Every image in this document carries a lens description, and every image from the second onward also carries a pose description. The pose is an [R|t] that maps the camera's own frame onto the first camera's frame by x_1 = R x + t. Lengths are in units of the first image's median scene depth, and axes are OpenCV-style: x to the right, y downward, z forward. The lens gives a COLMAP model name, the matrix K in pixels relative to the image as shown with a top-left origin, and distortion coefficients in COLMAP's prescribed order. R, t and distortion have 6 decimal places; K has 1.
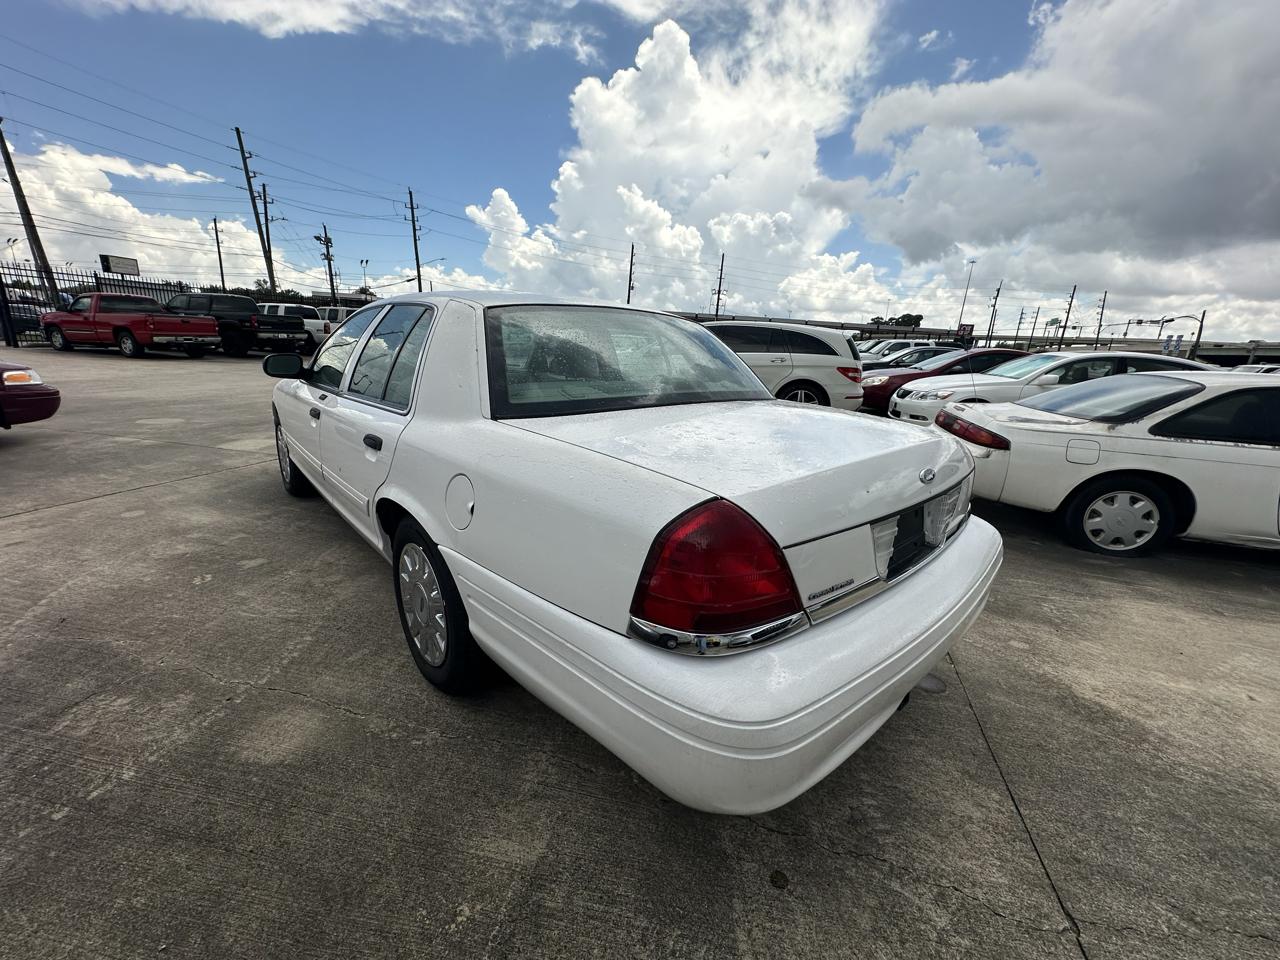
lens RADIAL K [[512.1, 0, 639.8], [0, 512.1, 479.3], [0, 0, 1]] dist [-0.001740, 0.000032]
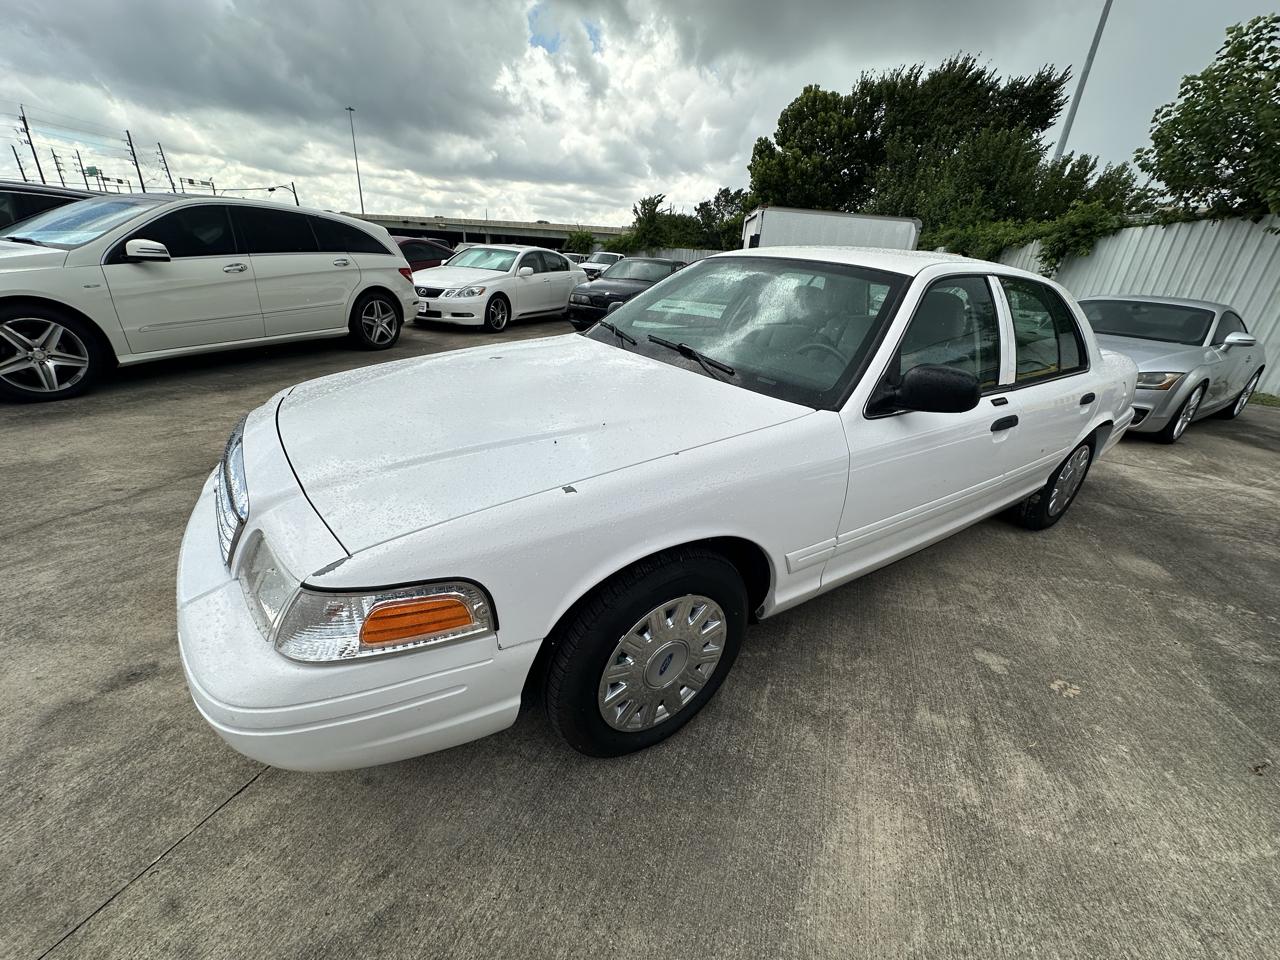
lens RADIAL K [[510.6, 0, 635.1], [0, 510.6, 474.9], [0, 0, 1]] dist [-0.003768, 0.000740]
pose [[0.147229, -0.418743, 0.896090, -1.810493], [0.200717, 0.899762, 0.387481, -0.596359], [-0.968523, 0.122812, 0.216520, 1.725011]]
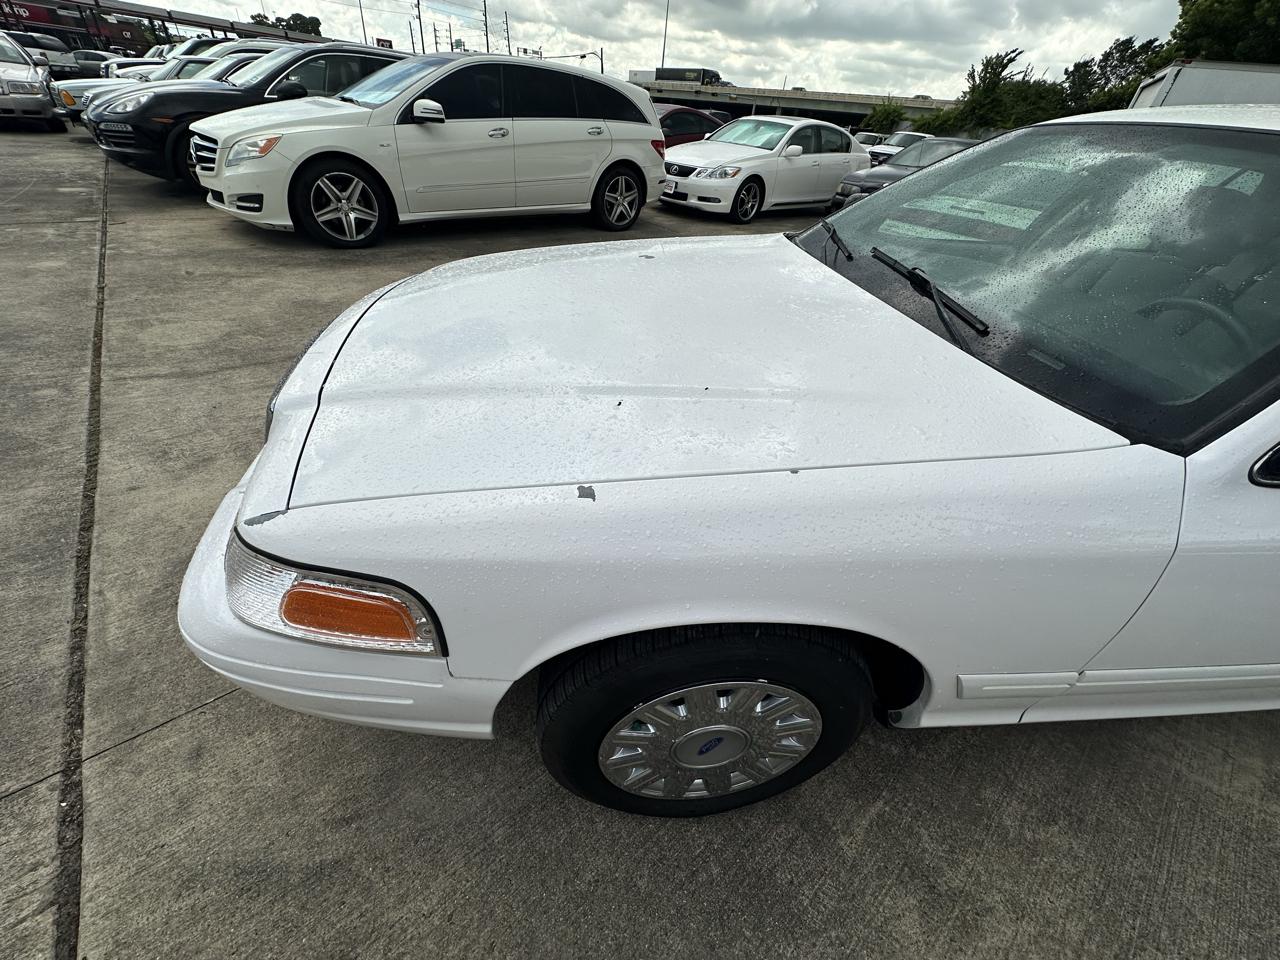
lens RADIAL K [[508.1, 0, 639.3], [0, 508.1, 475.1], [0, 0, 1]] dist [-0.001597, -0.000066]
pose [[0.586808, -0.468963, 0.660098, -1.532096], [0.154833, 0.865156, 0.477004, -0.553838], [-0.794785, -0.177705, 0.580291, 1.684671]]
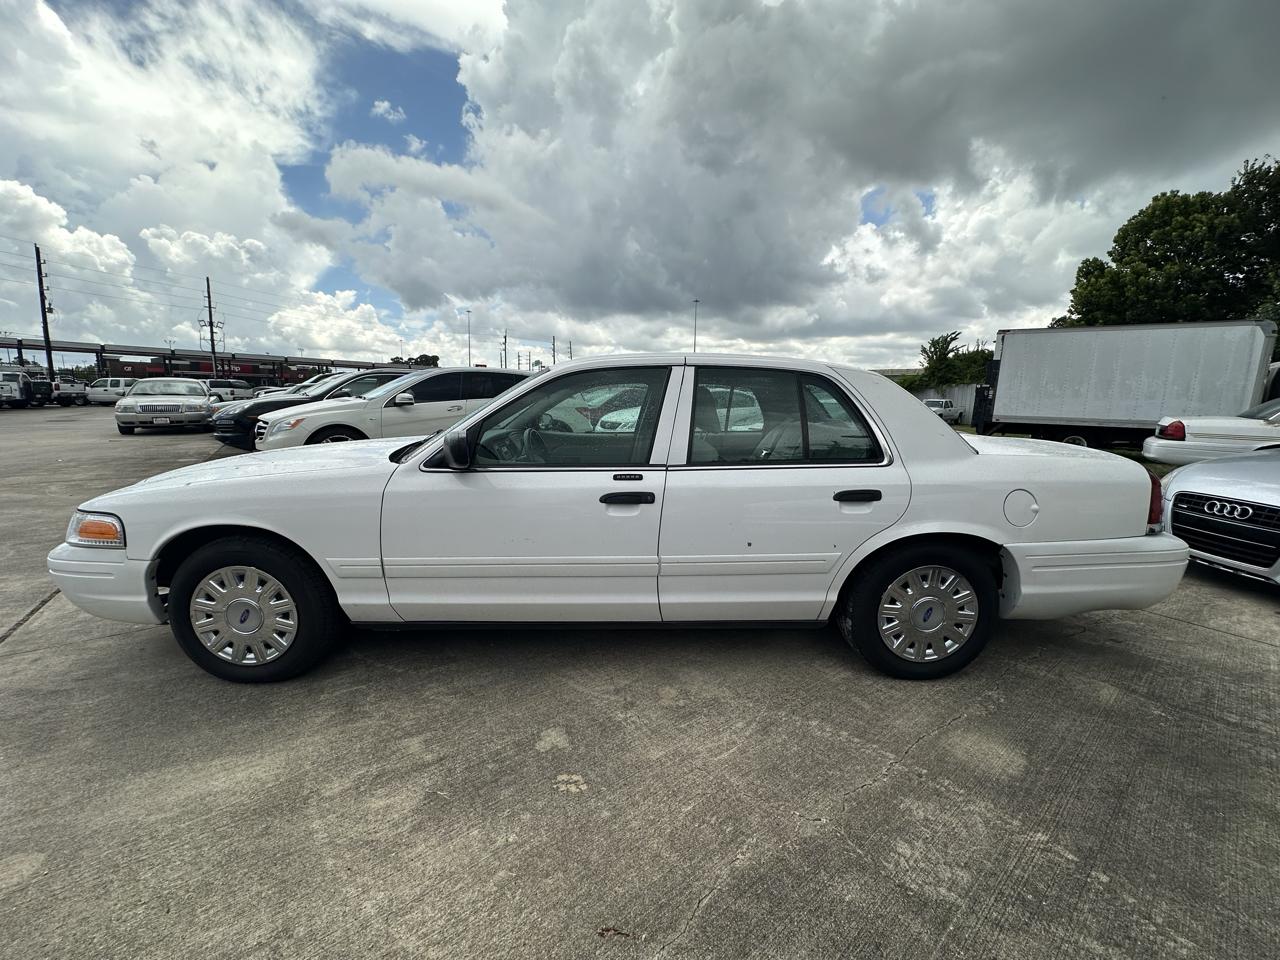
lens RADIAL K [[506.3, 0, 639.6], [0, 506.3, 478.5], [0, 0, 1]] dist [-0.001284, 0.000028]
pose [[0.649338, -0.161130, 0.743235, -1.492775], [0.214601, 0.976402, 0.024190, -0.218269], [-0.729594, 0.143792, 0.668593, 0.559405]]
